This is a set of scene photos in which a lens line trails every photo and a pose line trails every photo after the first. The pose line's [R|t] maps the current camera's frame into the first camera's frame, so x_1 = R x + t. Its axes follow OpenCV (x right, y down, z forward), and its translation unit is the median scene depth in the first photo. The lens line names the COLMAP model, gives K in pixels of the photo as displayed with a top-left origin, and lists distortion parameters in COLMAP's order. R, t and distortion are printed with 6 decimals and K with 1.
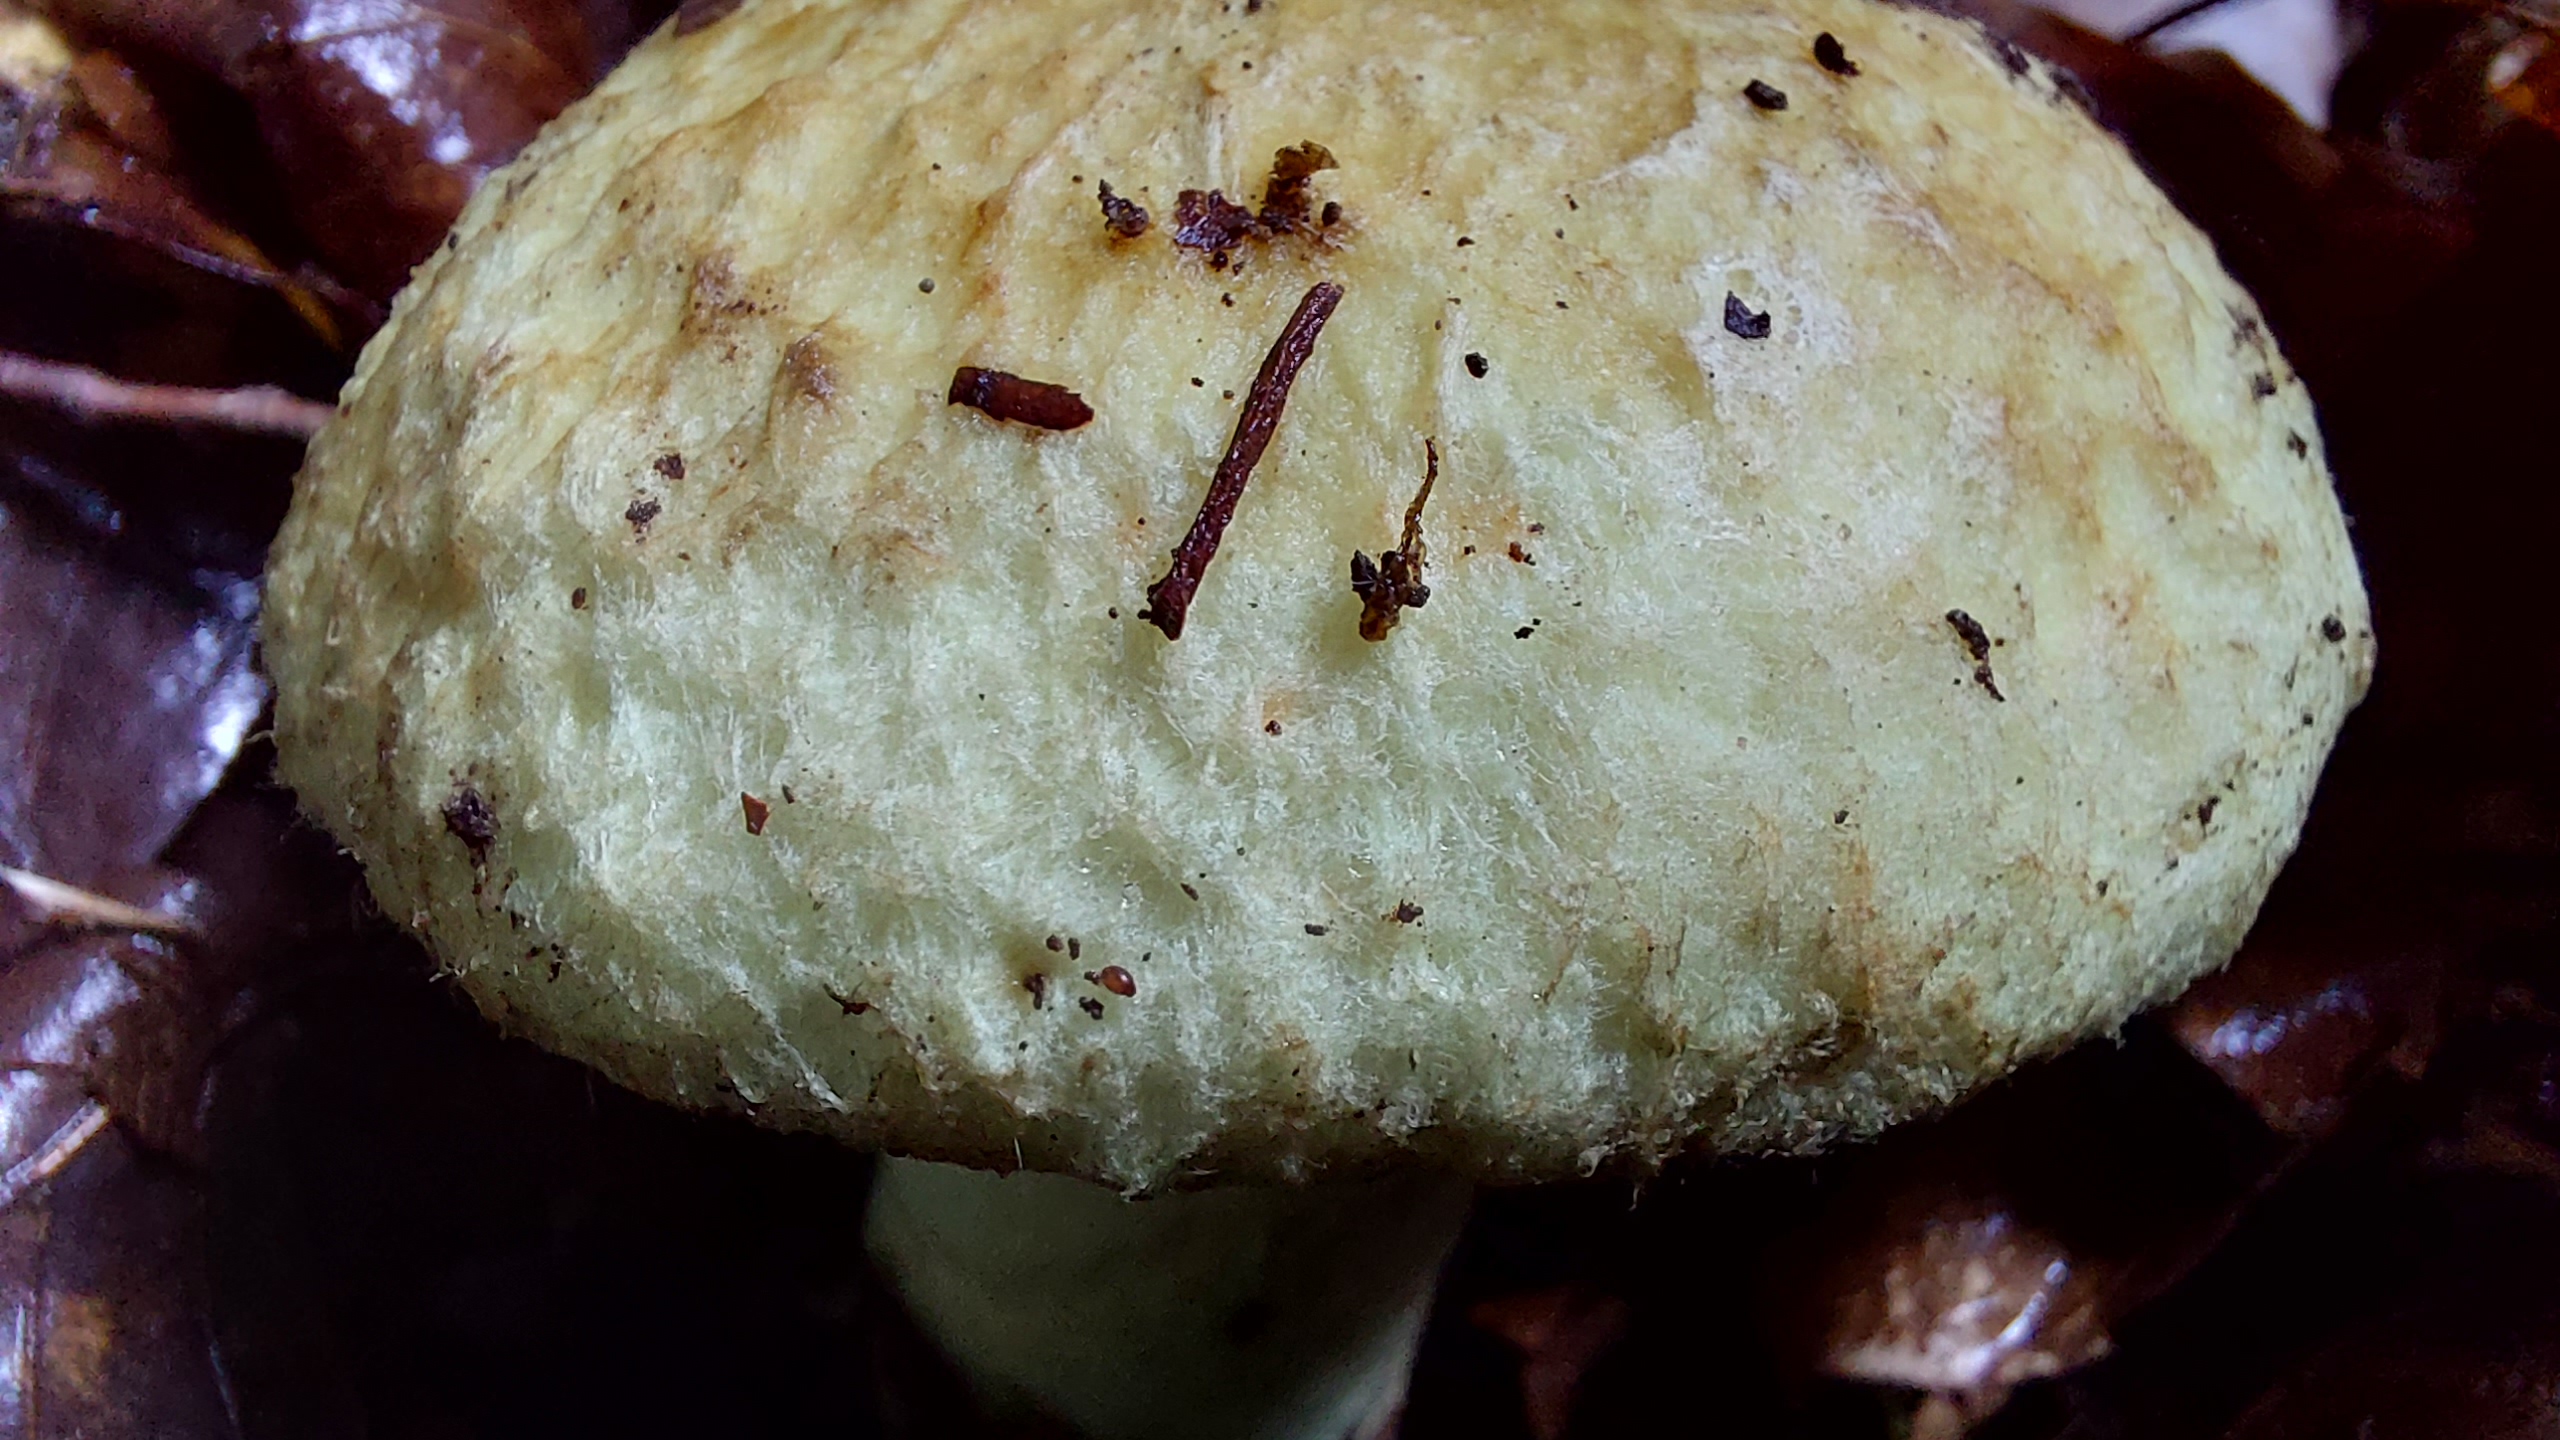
lens RADIAL K [[1808.7, 0, 1280.0], [0, 1808.7, 720.0], [0, 0, 1]] dist [-0.070642, 0.000704]
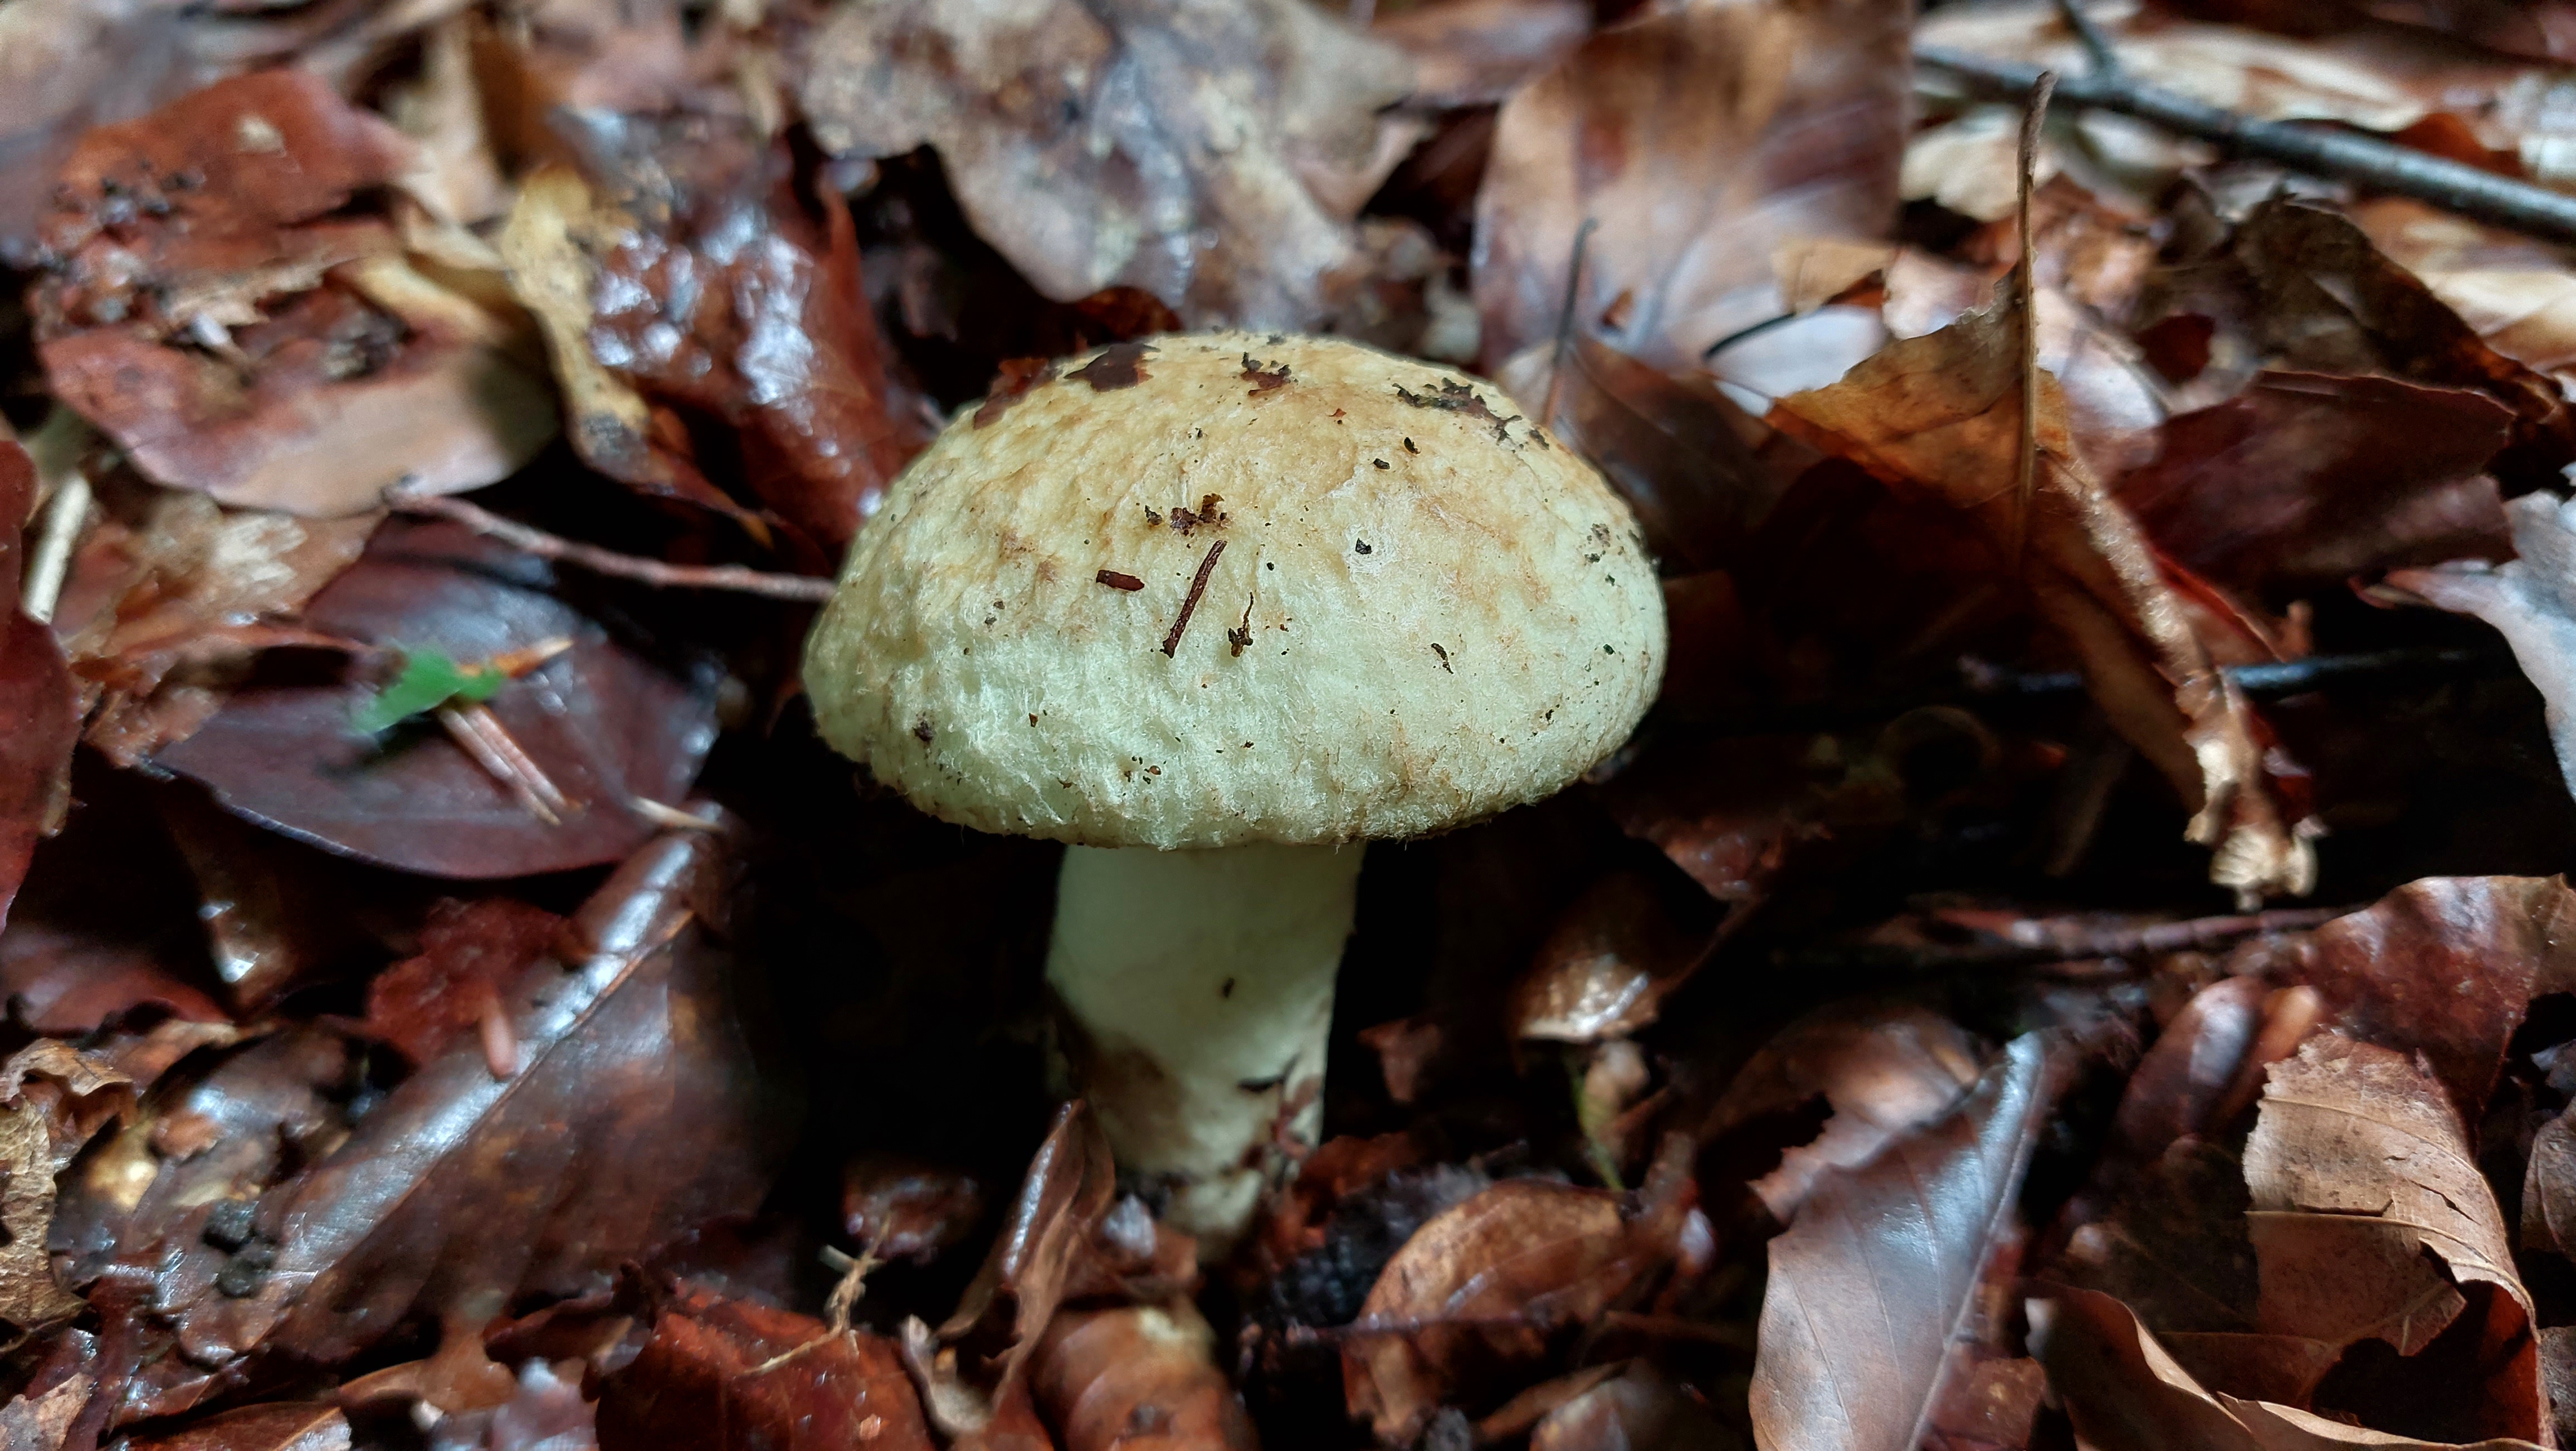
lens RADIAL K [[1515.0, 0, 1323.0], [0, 1515.0, 725.8], [0, 0, 1]] dist [0.049728, -0.068890]
pose [[0.999721, -0.023348, -0.003591, 0.193261], [0.023143, 0.998520, -0.049207, 0.191011], [0.004734, 0.049110, 0.998782, -1.475309]]
